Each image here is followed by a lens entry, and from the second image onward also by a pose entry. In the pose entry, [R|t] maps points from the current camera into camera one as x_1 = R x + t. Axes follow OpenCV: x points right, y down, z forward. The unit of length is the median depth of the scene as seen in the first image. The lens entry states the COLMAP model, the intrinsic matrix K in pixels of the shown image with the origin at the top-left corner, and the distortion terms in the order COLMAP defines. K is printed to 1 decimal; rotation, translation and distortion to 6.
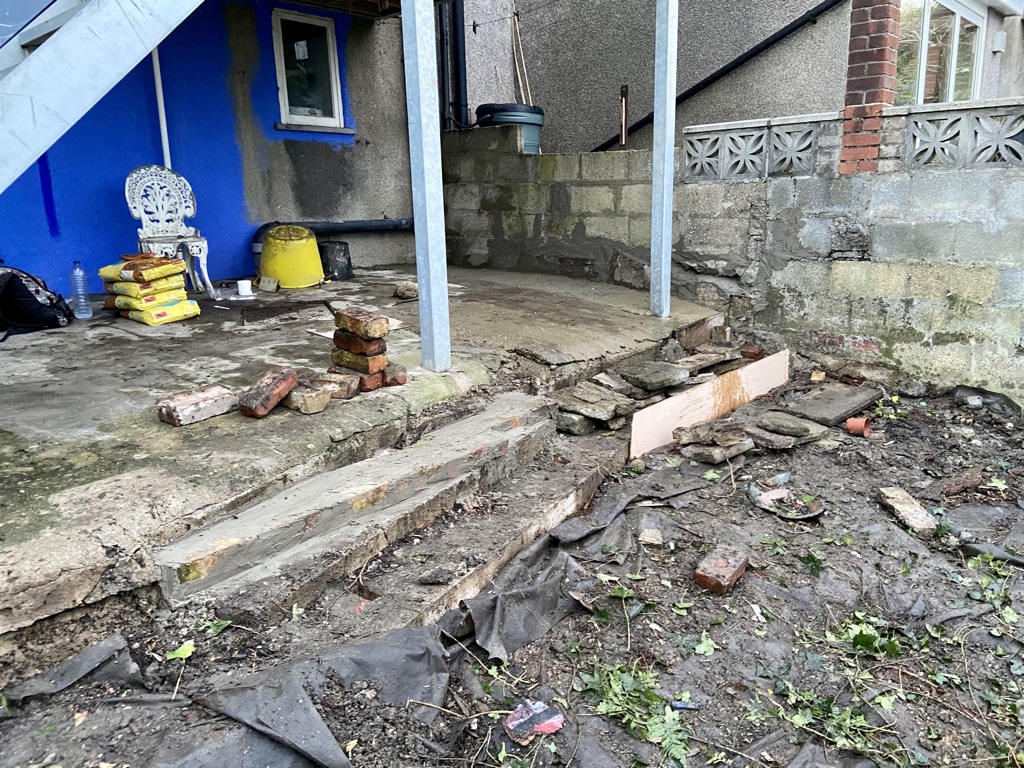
lens RADIAL K [[785.2, 0, 516.4], [0, 785.2, 388.6], [0, 0, 1]] dist [0.080271, -0.070961]
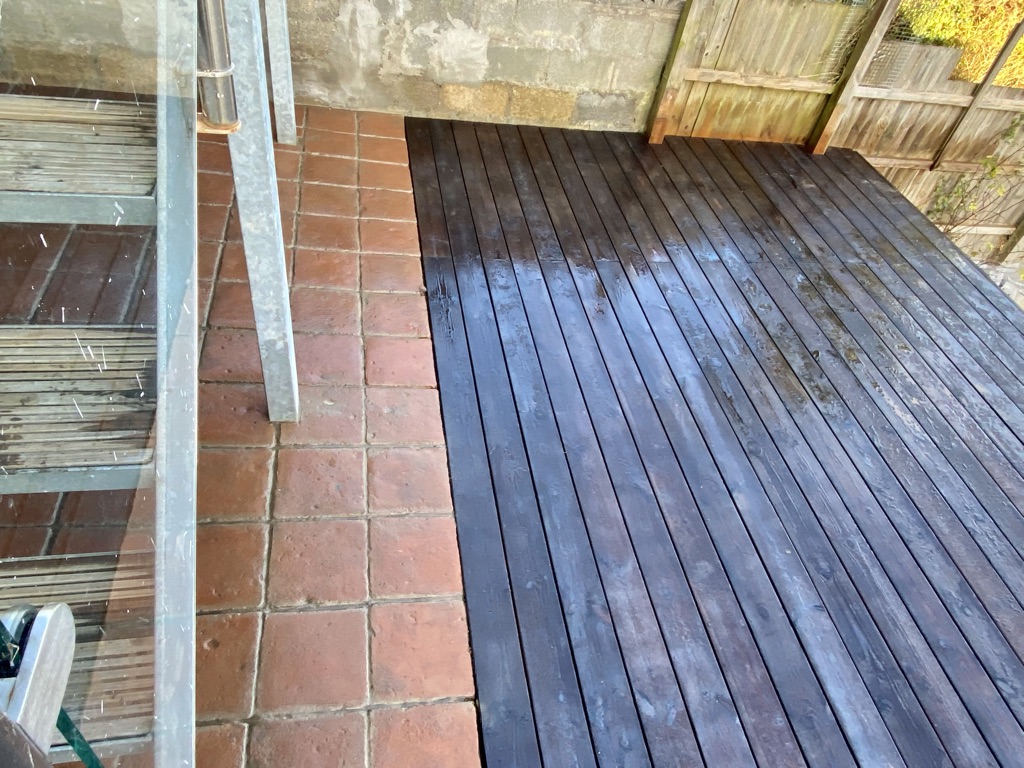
lens RADIAL K [[709.7, 0, 502.3], [0, 709.7, 375.3], [0, 0, 1]] dist [0.051998, -0.001145]
pose [[0.614092, -0.455909, 0.644235, -0.299445], [0.028107, 0.828393, 0.559442, -0.345636], [-0.788734, -0.325441, 0.521523, 0.340418]]
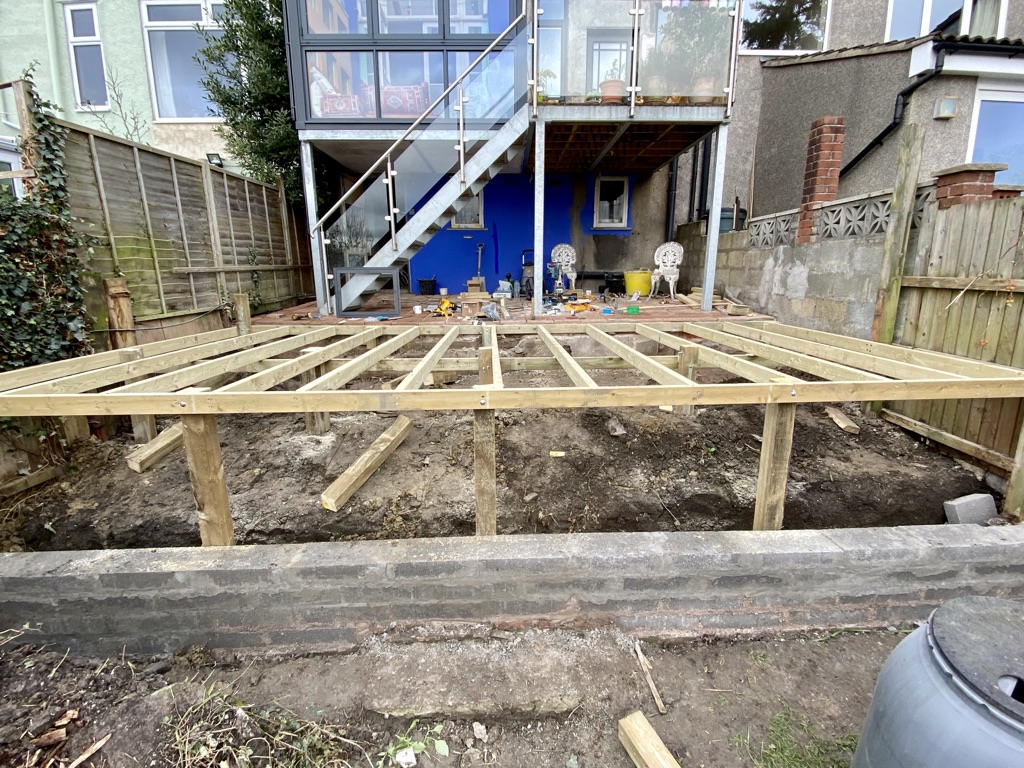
lens RADIAL K [[501.5, 0, 512.9], [0, 501.5, 386.8], [0, 0, 1]] dist [0.002136, -0.010595]
pose [[0.684787, 0.176313, -0.707093, 0.757862], [-0.176483, 0.981531, 0.073828, 0.052117], [0.707051, 0.074234, 0.703256, -0.140121]]
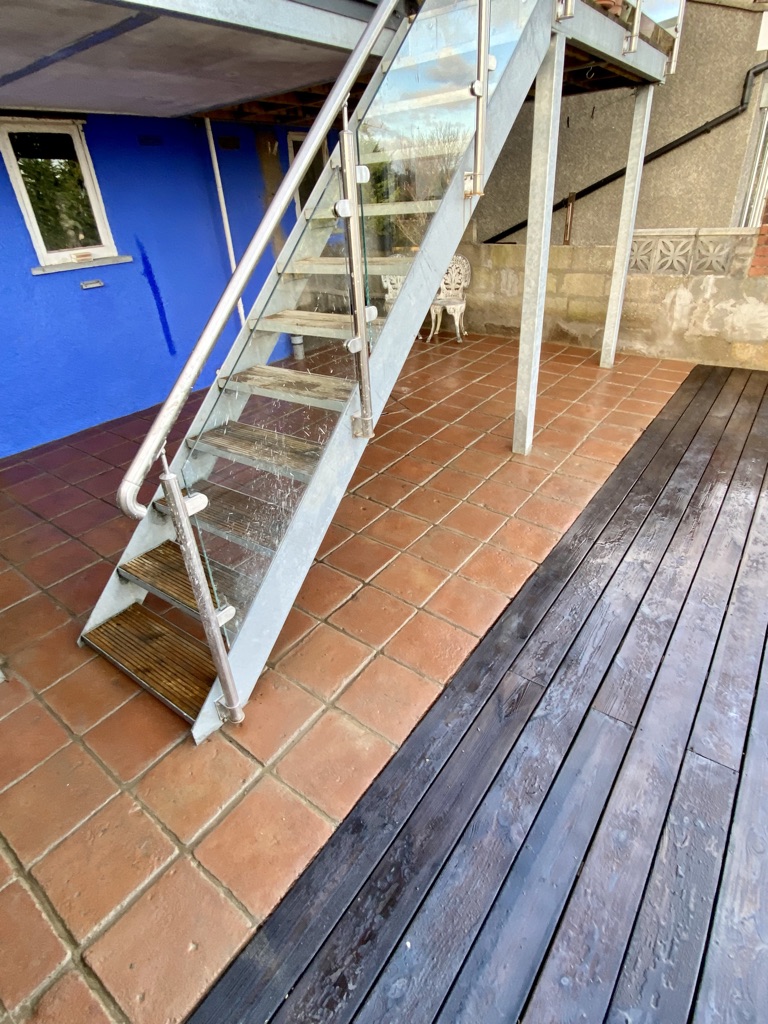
lens RADIAL K [[536.8, 0, 385.3], [0, 536.8, 518.4], [0, 0, 1]] dist [0.009356, -0.015398]
pose [[0.993917, -0.087332, 0.067097, -0.311559], [0.063490, 0.952185, 0.298853, -0.177002], [-0.089988, -0.292775, 0.951937, 0.036451]]
